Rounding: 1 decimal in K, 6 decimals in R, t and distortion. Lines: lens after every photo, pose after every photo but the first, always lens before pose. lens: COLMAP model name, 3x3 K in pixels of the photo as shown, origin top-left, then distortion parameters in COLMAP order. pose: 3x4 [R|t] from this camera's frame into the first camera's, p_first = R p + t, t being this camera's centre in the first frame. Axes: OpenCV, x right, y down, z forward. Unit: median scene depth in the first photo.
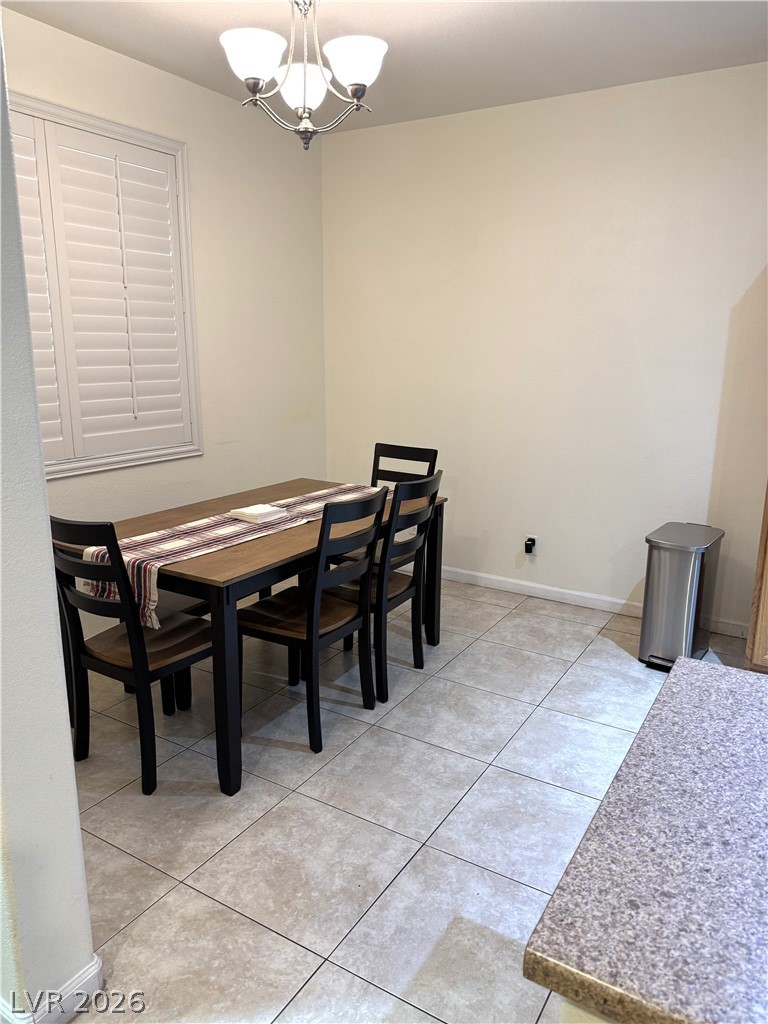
lens RADIAL K [[702.1, 0, 379.3], [0, 702.1, 508.3], [0, 0, 1]] dist [0.113181, -0.164801]
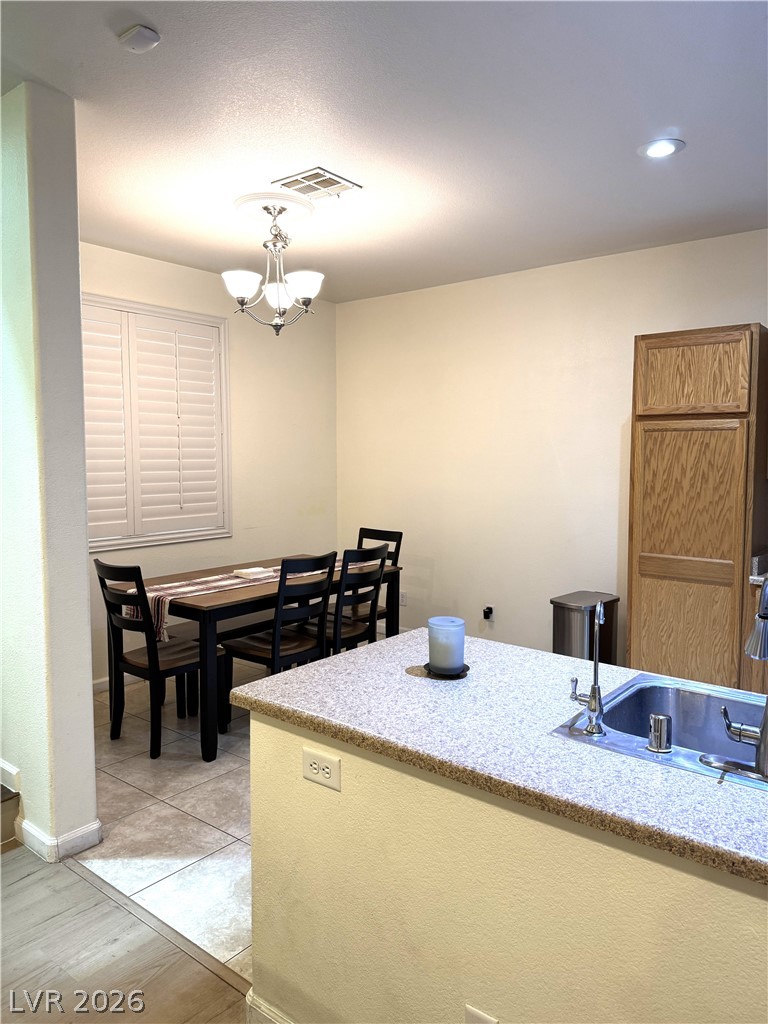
lens RADIAL K [[726.3, 0, 384.0], [0, 726.3, 512.0], [0, 0, 1]] dist [0.238168, -0.492885]
pose [[0.990559, 0.002375, -0.137069, 0.344484], [-0.022742, 0.988844, -0.147210, 0.116609], [0.135191, 0.148938, 0.979562, -0.494111]]
